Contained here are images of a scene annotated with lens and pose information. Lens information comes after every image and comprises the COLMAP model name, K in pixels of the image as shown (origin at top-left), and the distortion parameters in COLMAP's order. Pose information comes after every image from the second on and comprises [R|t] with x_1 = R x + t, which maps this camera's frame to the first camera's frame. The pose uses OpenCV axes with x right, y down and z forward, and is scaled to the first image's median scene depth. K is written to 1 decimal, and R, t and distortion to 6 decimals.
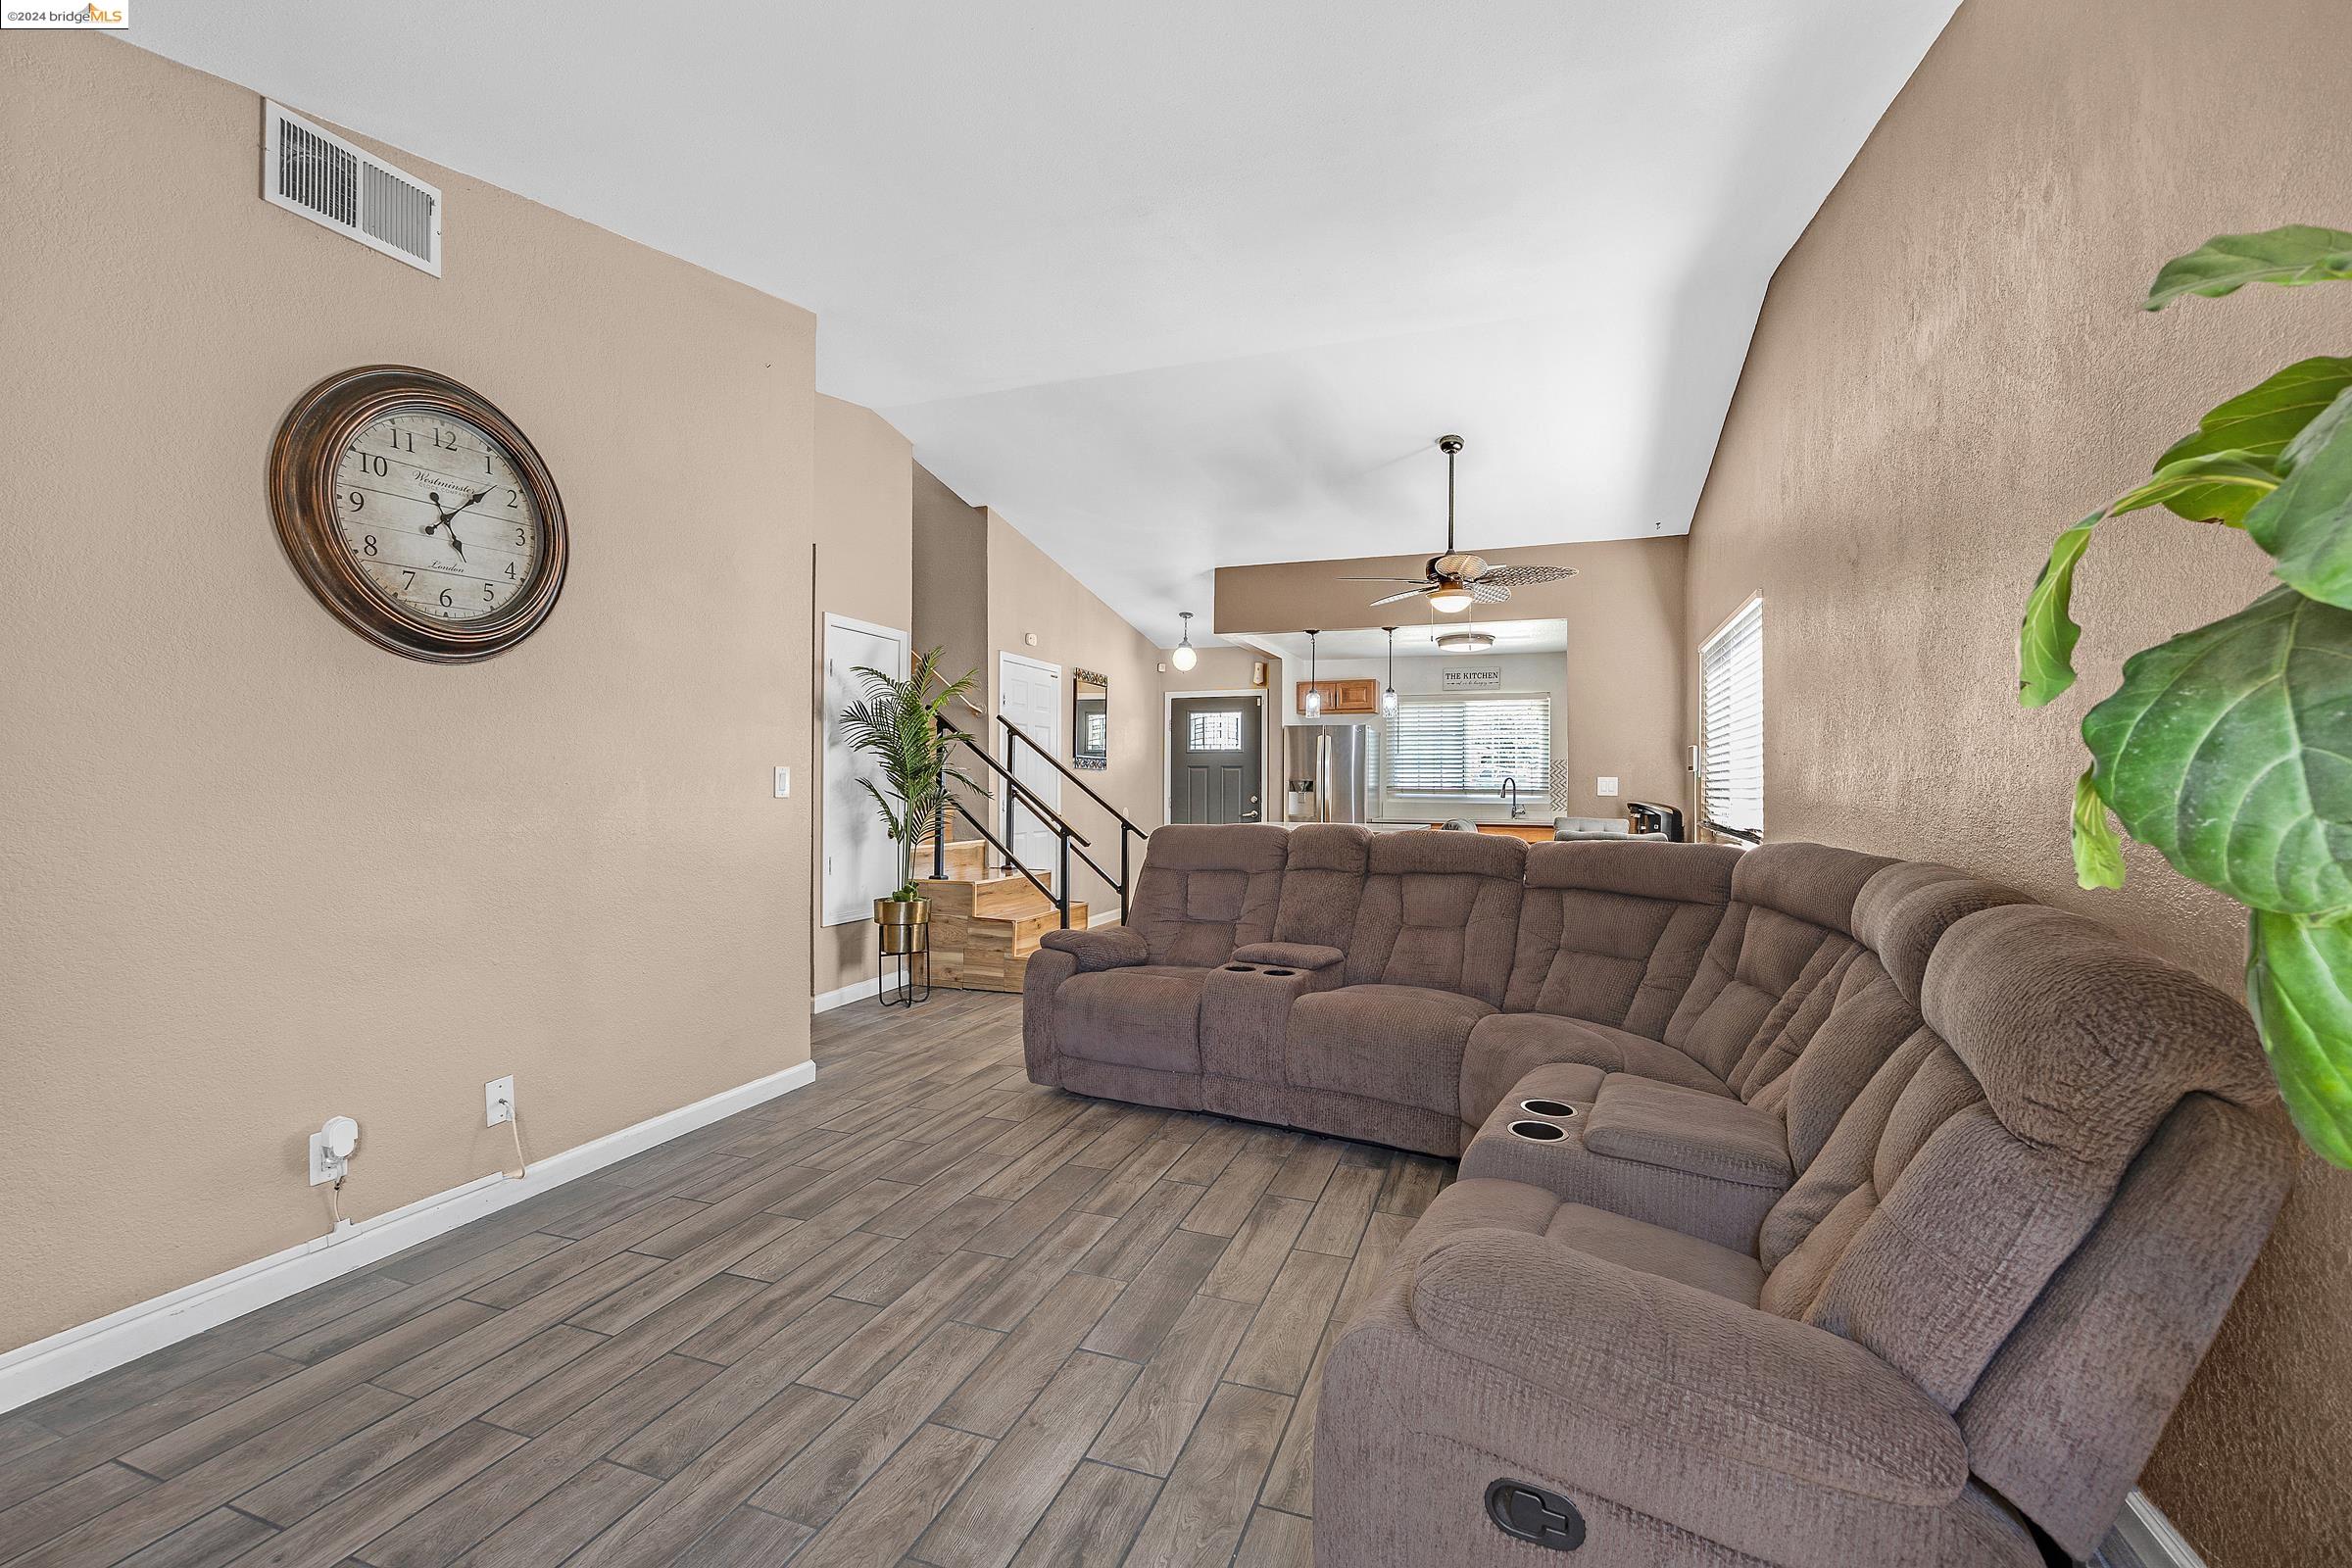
lens RADIAL K [[1004.7, 0, 1182.3], [0, 1004.7, 784.2], [0, 0, 1]] dist [-0.016251, 0.000229]
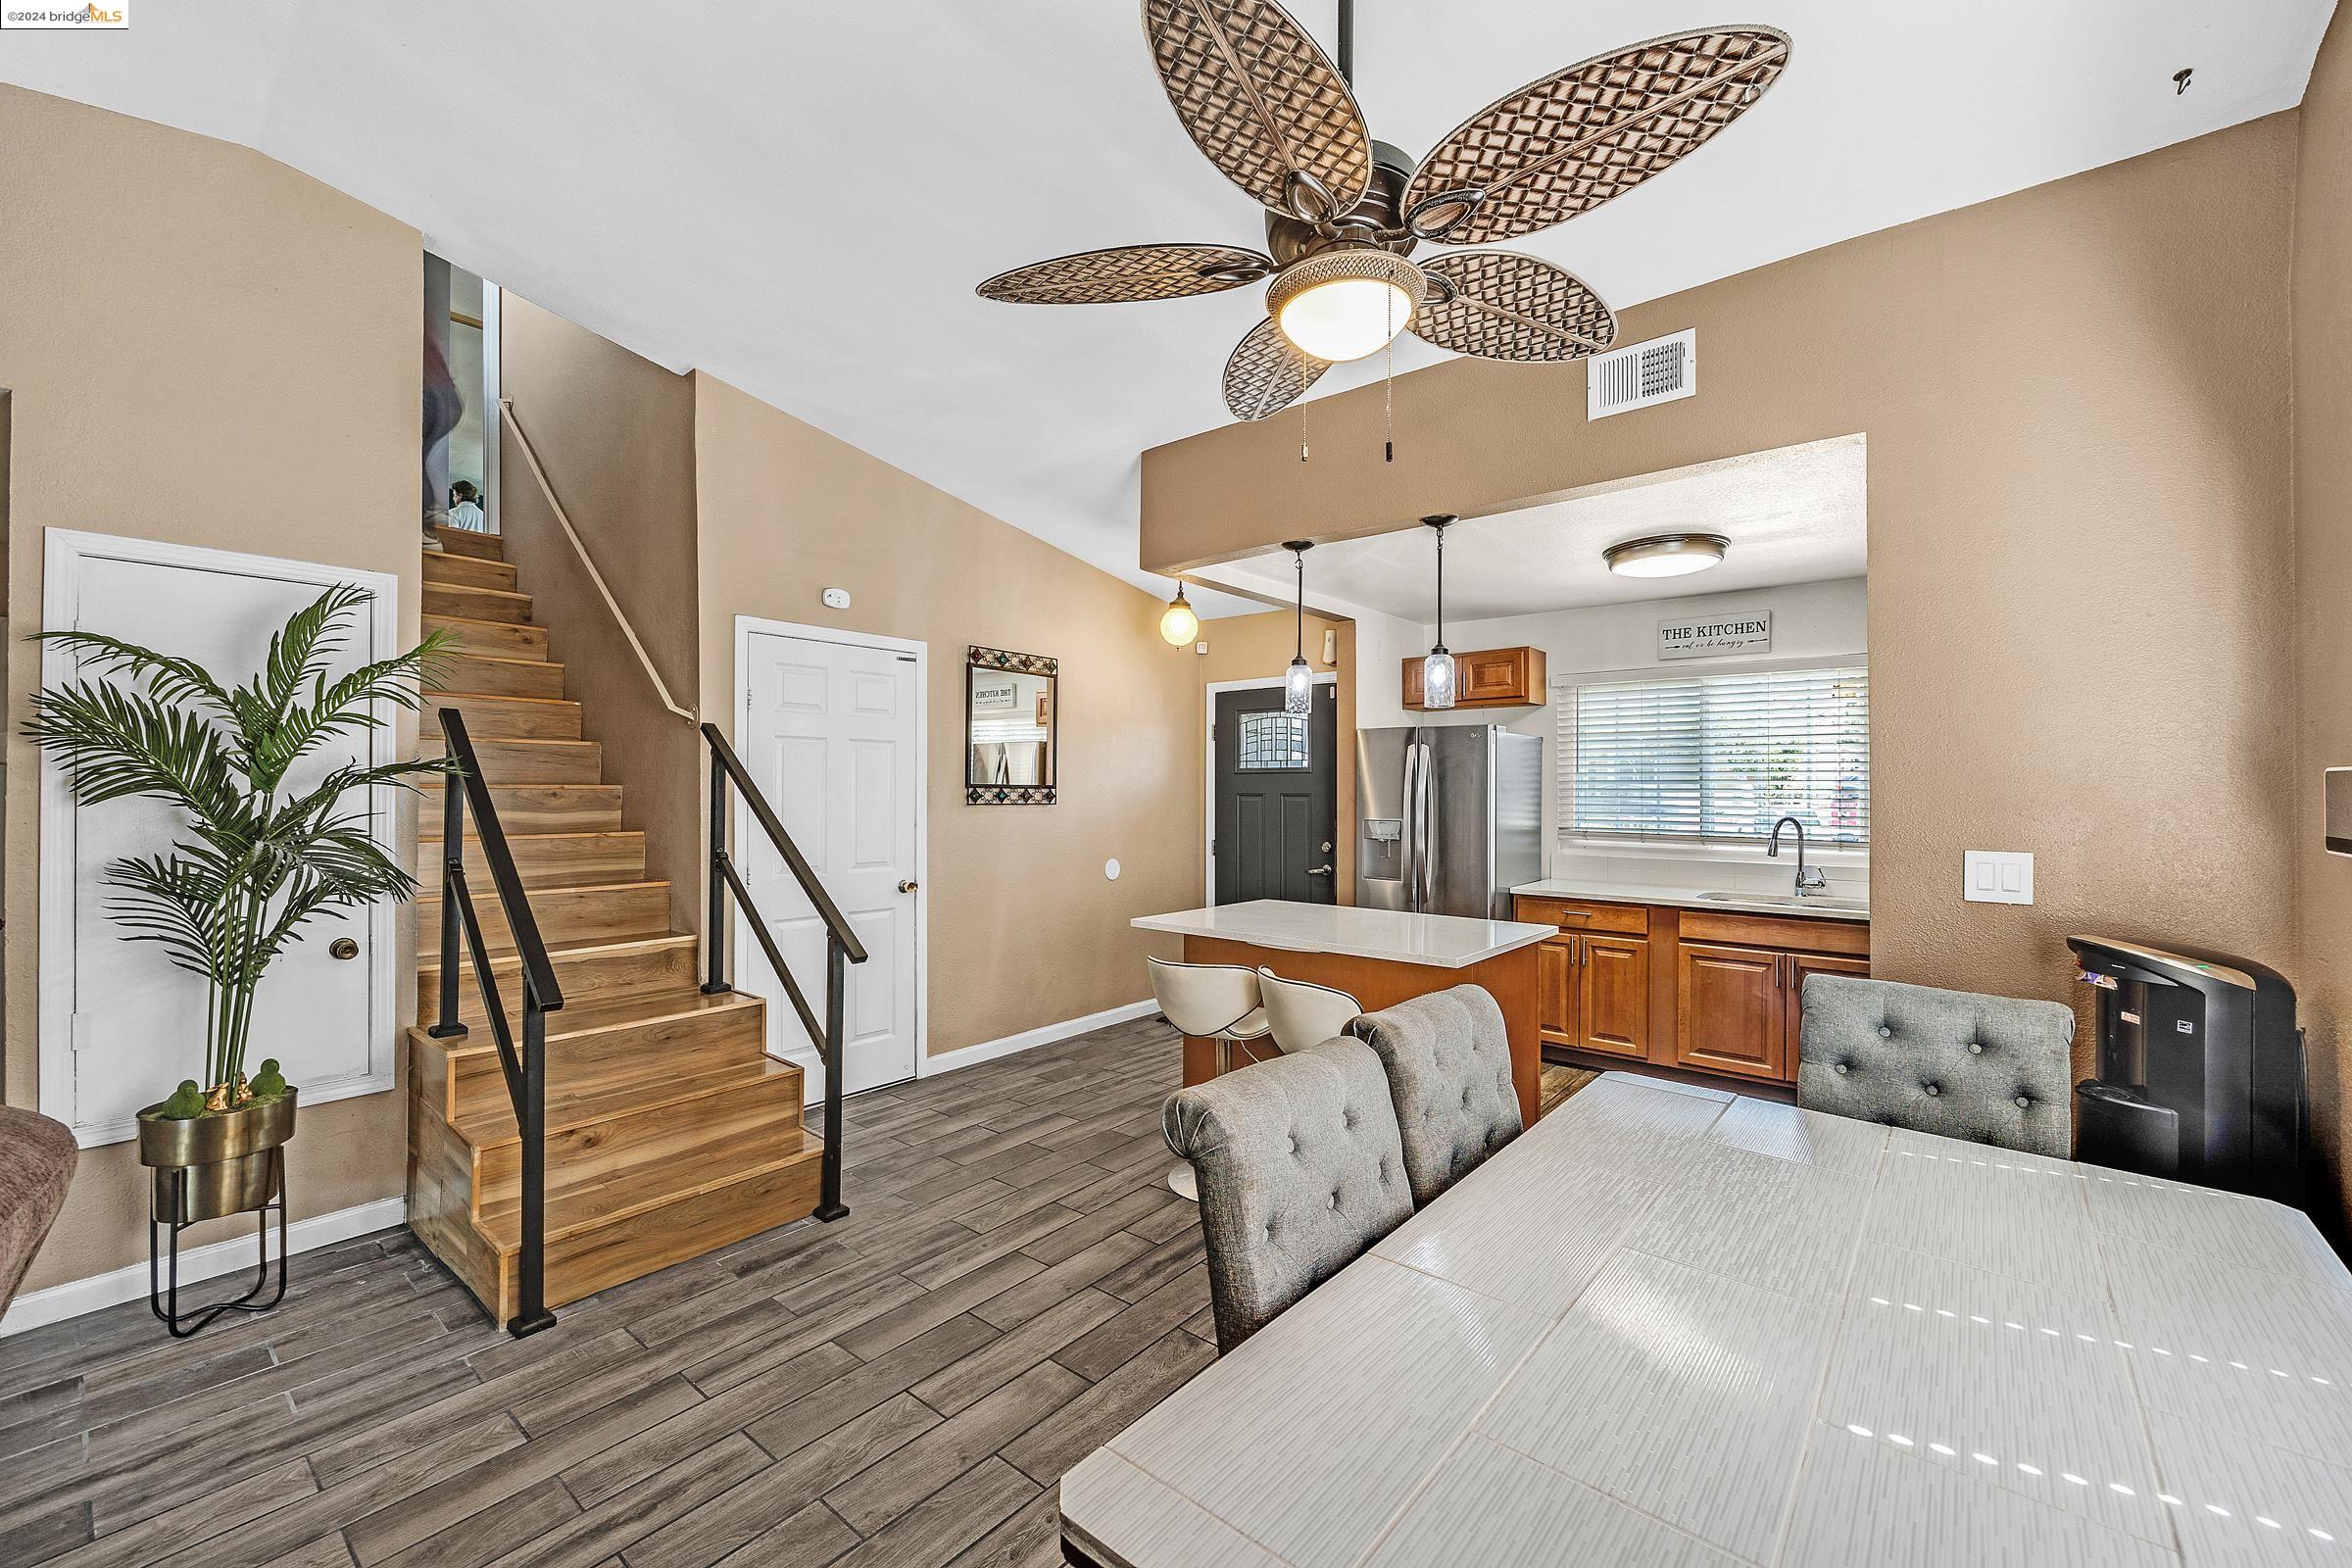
lens RADIAL K [[940.9, 0, 1181.5], [0, 940.9, 784.0], [0, 0, 1]] dist [-0.003064, -0.000815]
pose [[0.942152, -0.004788, -0.335150, 0.536035], [0.002901, 0.999977, -0.006131, -0.061487], [0.335172, 0.004804, 0.942145, 1.198712]]
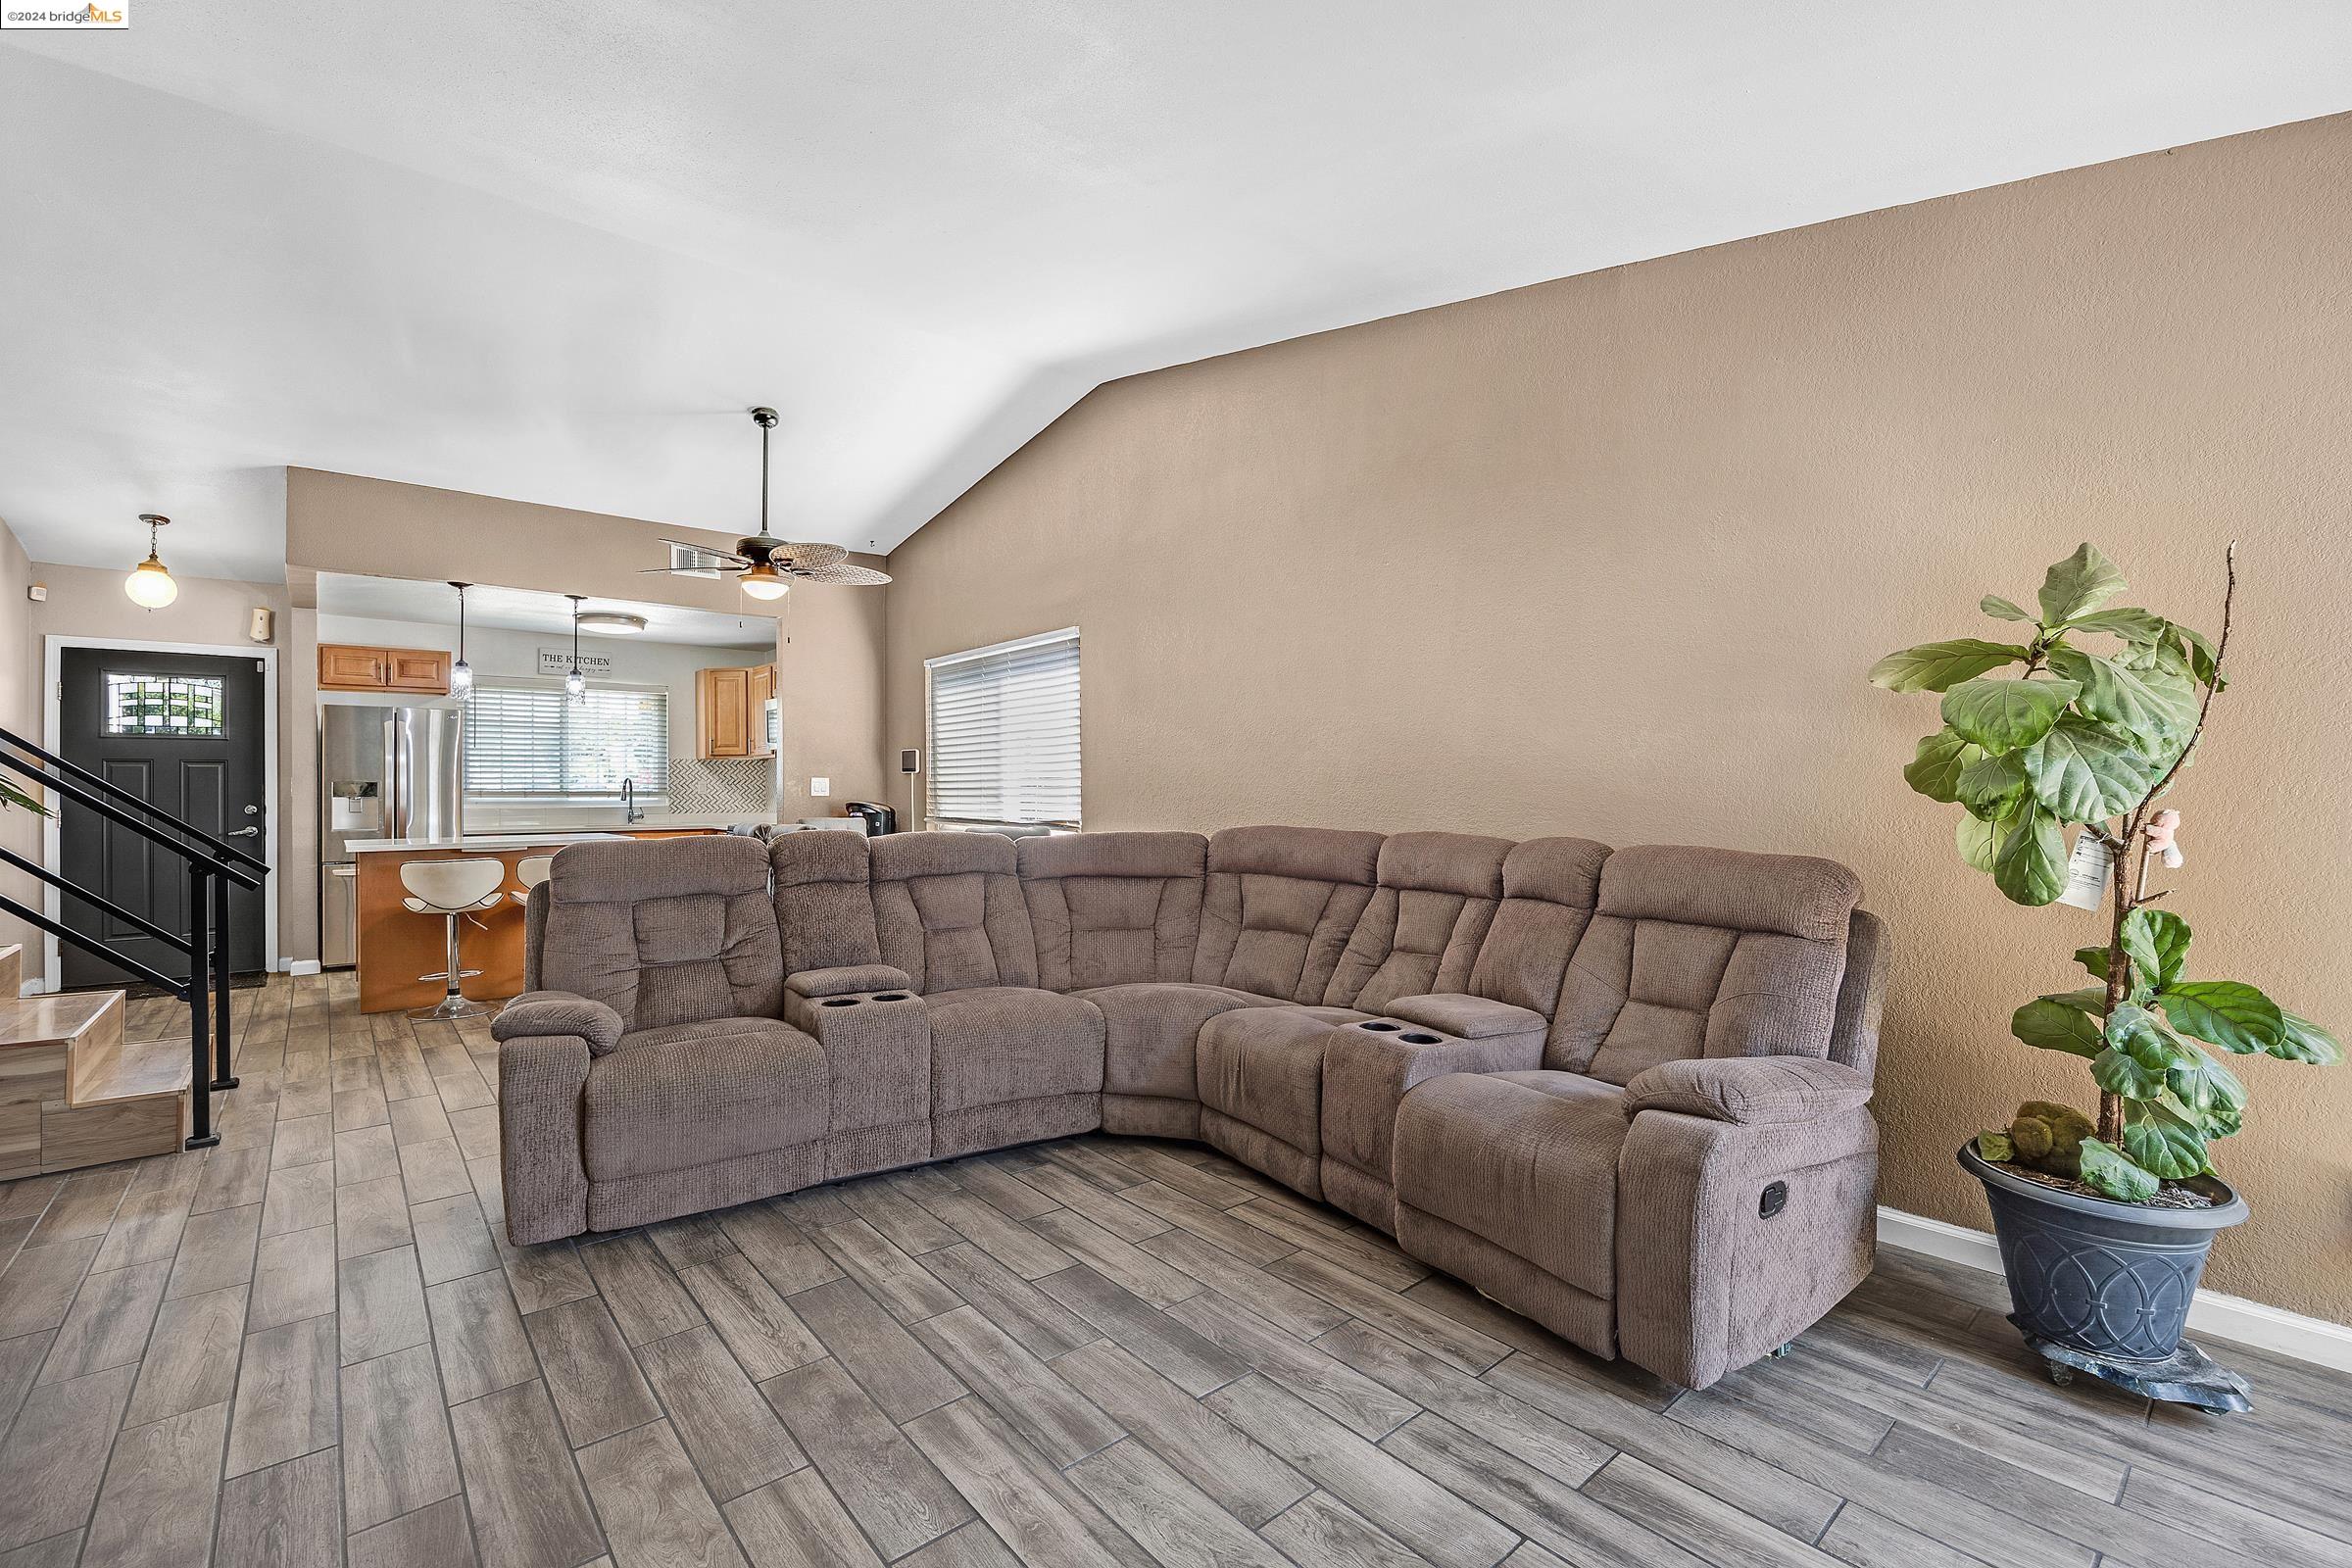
lens RADIAL K [[1004.7, 0, 1182.3], [0, 1004.7, 784.2], [0, 0, 1]] dist [-0.016251, 0.000229]
pose [[0.491918, -0.004271, 0.870631, -0.586312], [0.004238, 0.999988, 0.002511, -0.003059], [-0.870631, 0.002455, 0.491931, 0.359306]]
